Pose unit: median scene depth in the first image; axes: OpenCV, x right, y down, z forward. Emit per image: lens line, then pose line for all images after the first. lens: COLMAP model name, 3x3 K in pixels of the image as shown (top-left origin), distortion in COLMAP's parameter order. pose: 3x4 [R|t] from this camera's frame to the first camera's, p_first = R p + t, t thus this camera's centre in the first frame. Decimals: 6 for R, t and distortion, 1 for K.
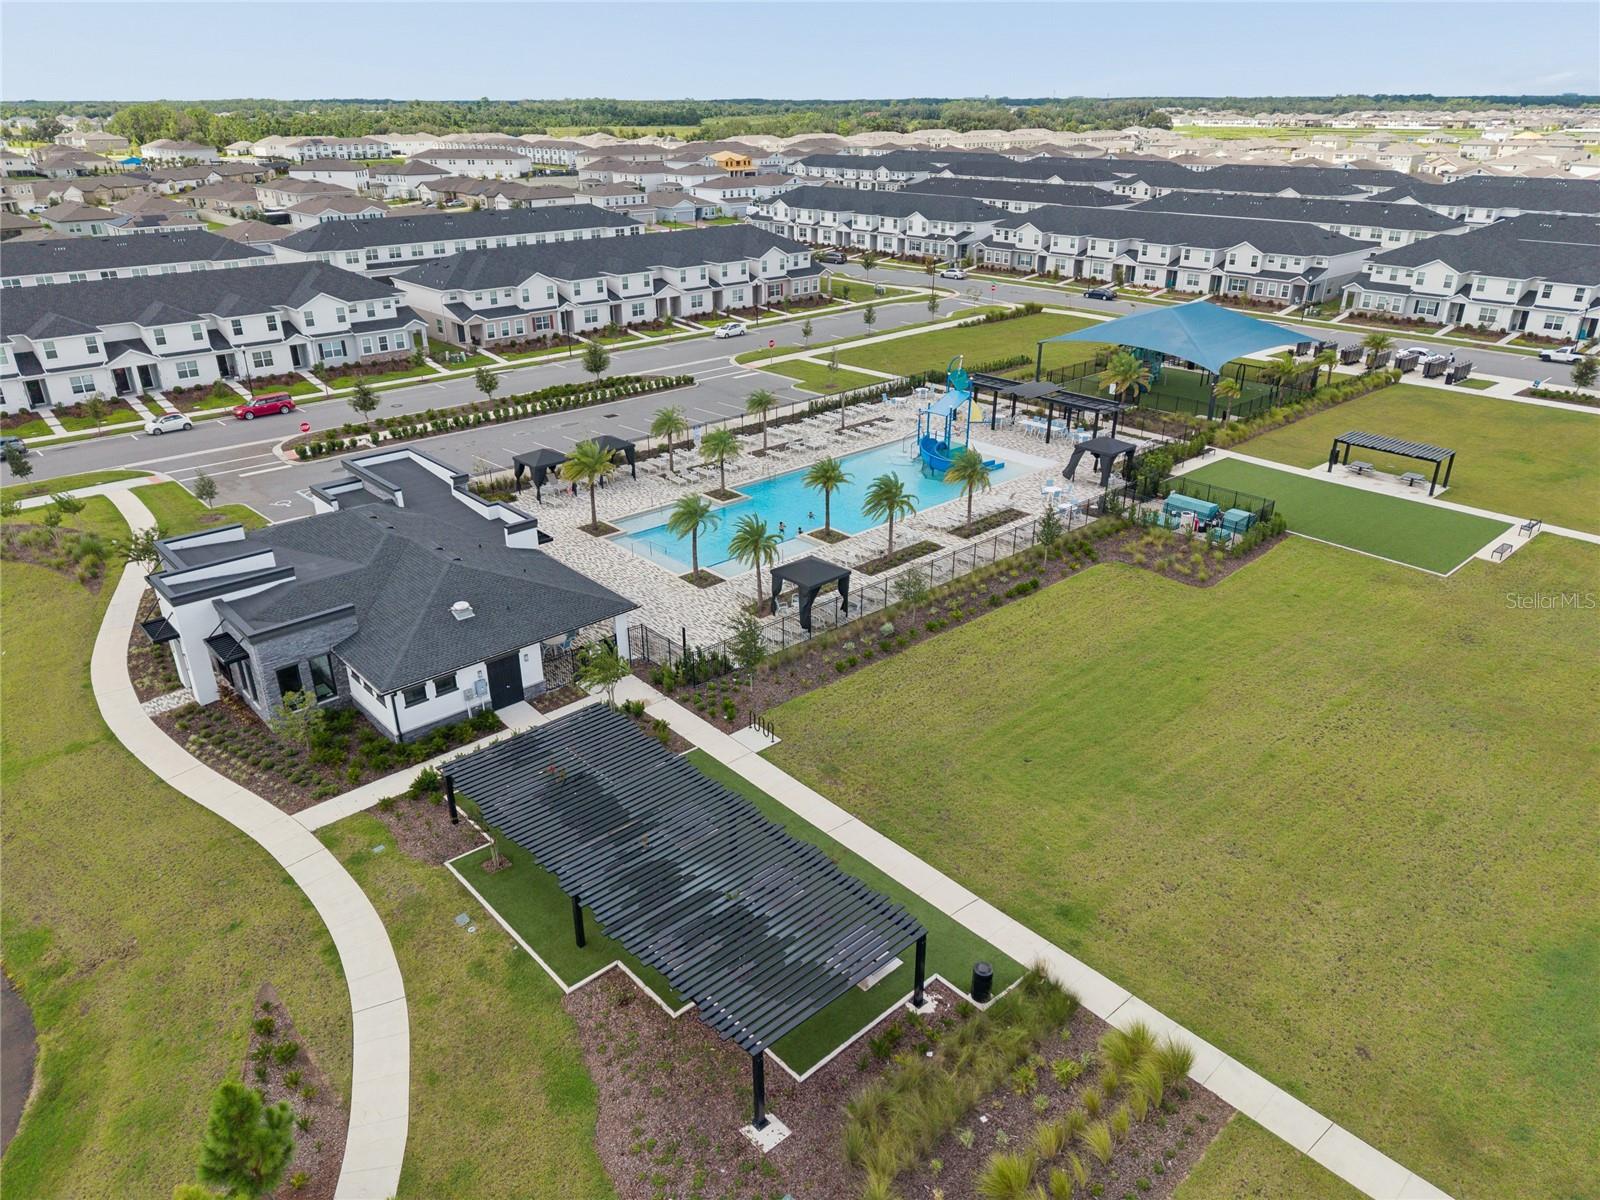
lens RADIAL K [[1079.7, 0, 800.0], [0, 1079.7, 600.0], [0, 0, 1]] dist [0.057150, -0.065573]
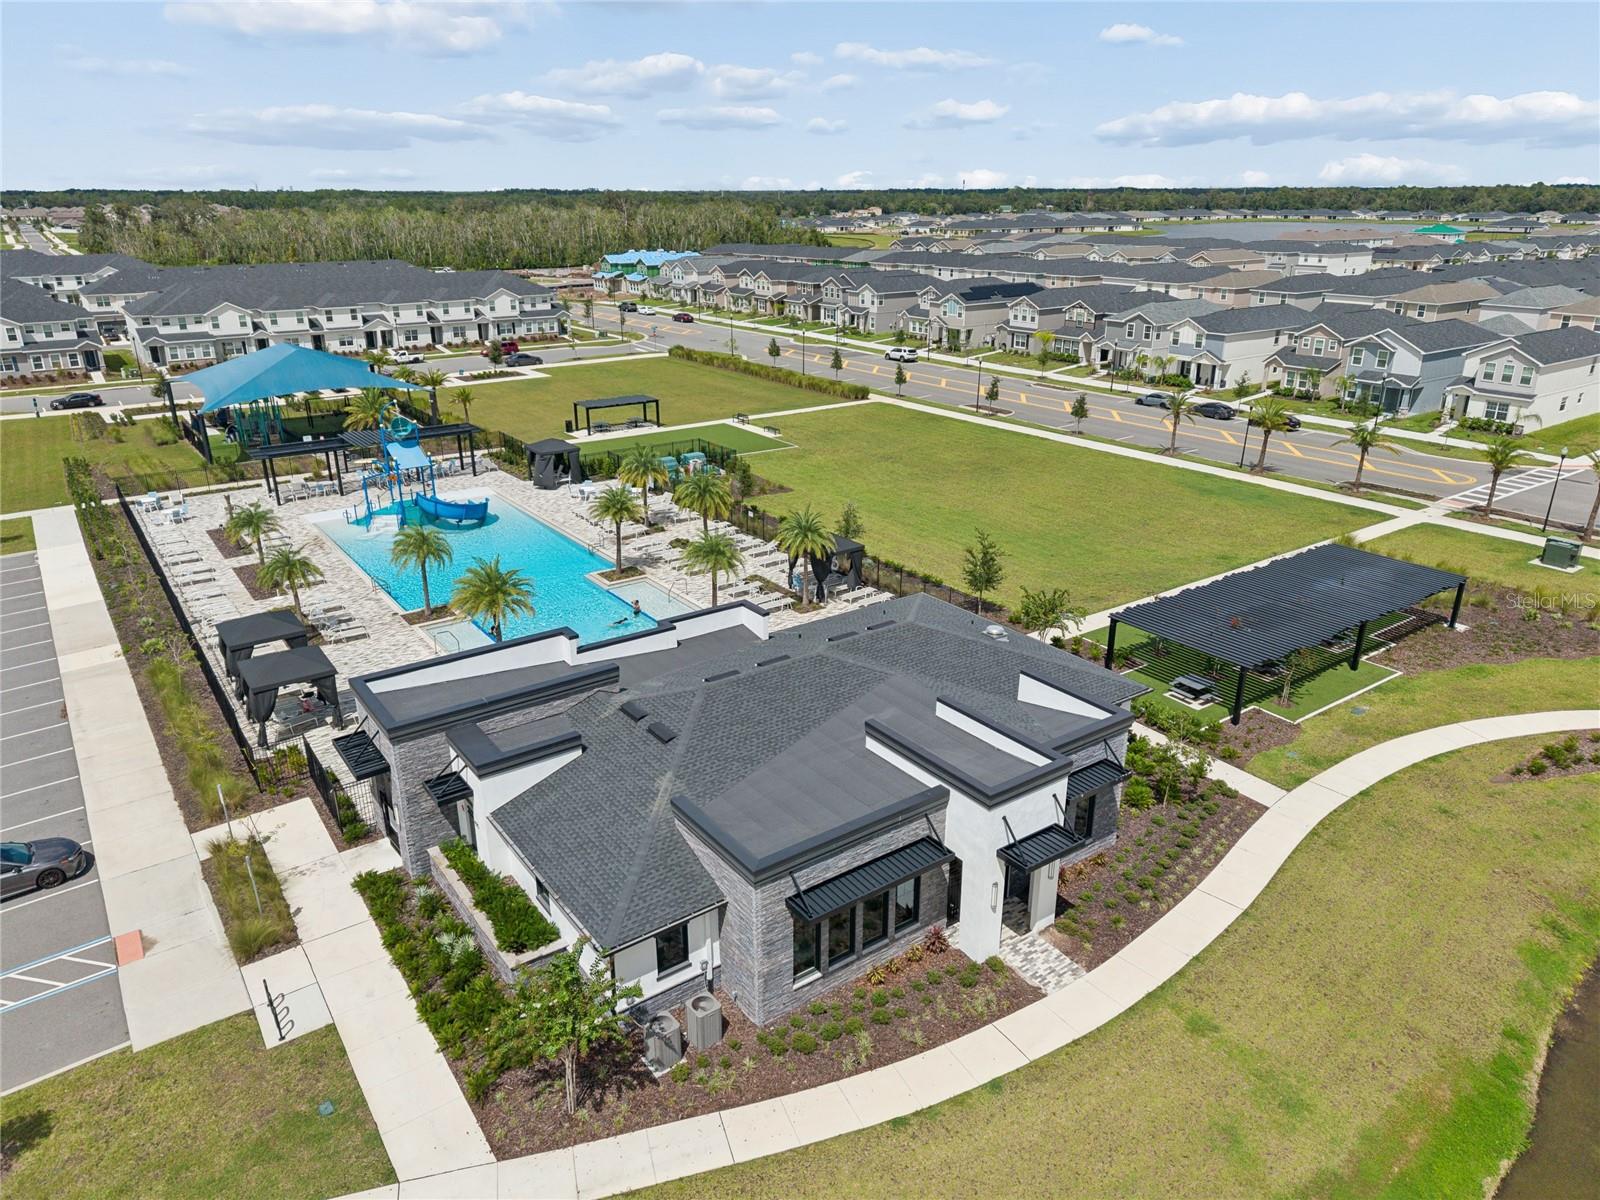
lens RADIAL K [[1071.6, 0, 800.0], [0, 1071.6, 600.0], [0, 0, 1]] dist [0.054166, -0.064600]
pose [[0.112470, -0.349165, 0.930287, -0.535890], [0.417016, 0.866374, 0.274760, -0.151284], [-0.901913, 0.357043, 0.243049, 0.444681]]
